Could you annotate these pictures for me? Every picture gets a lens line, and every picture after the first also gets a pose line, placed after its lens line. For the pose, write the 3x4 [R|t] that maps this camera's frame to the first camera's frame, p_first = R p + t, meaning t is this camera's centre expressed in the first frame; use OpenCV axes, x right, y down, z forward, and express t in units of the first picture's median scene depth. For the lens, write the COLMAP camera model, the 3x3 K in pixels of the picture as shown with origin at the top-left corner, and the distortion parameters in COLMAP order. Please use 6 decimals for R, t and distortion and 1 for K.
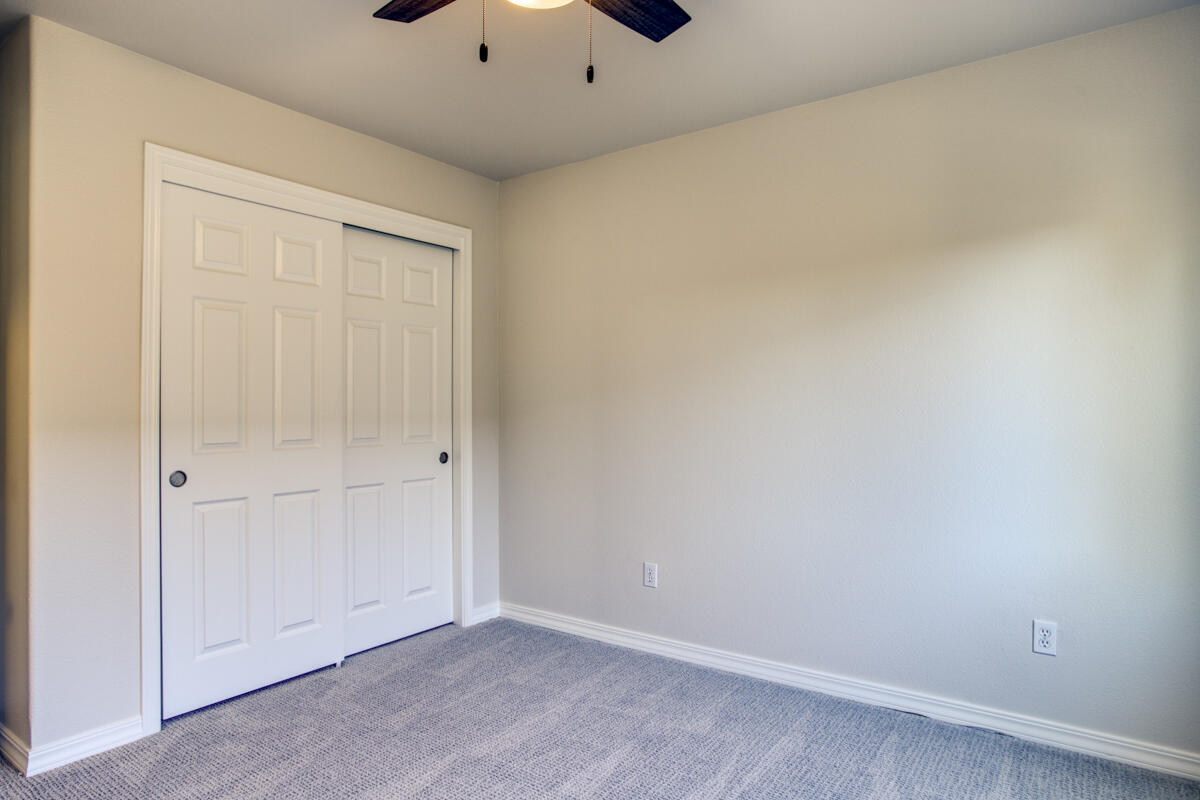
lens RADIAL K [[717.8, 0, 605.4], [0, 717.8, 402.5], [0, 0, 1]] dist [-0.022601, 0.004689]
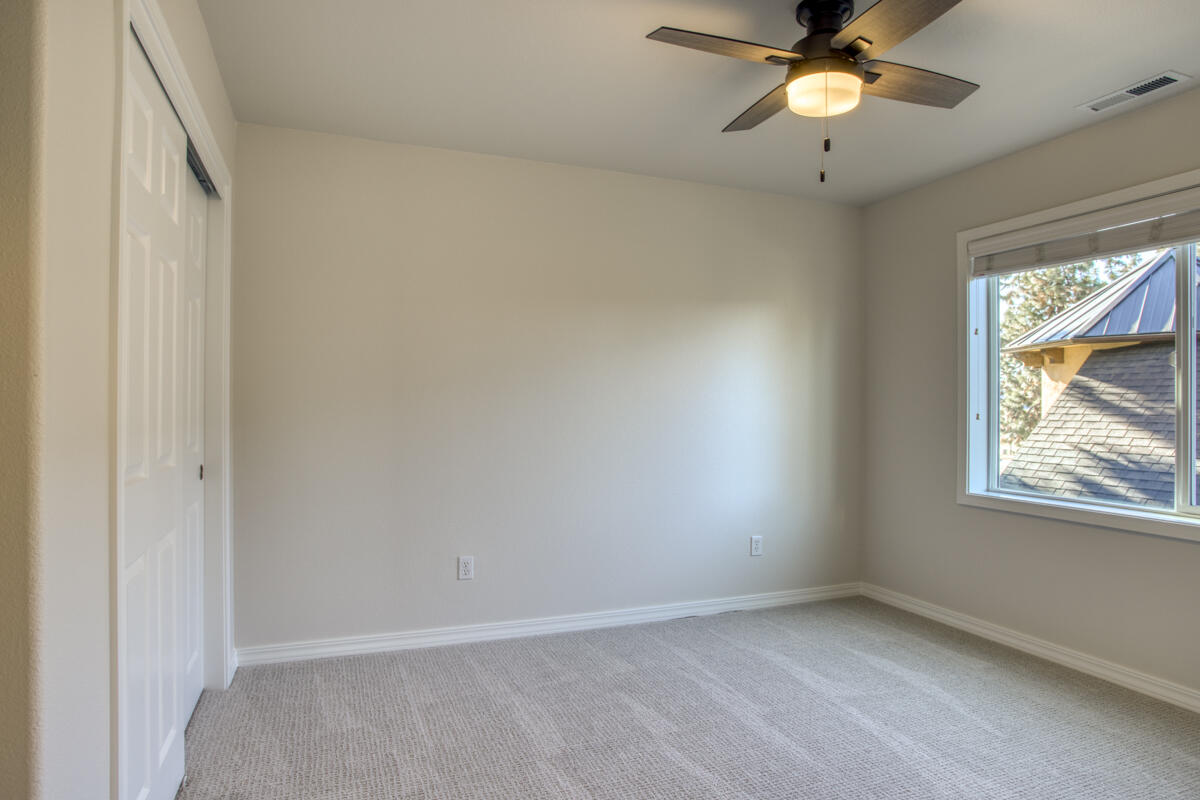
lens RADIAL K [[688.7, 0, 593.0], [0, 688.7, 394.8], [0, 0, 1]] dist [-0.015752, 0.008383]
pose [[0.548143, 0.021994, 0.836095, -0.791902], [-0.015753, 0.999748, -0.015971, 0.000910], [-0.836236, -0.004416, 0.548351, 0.342987]]
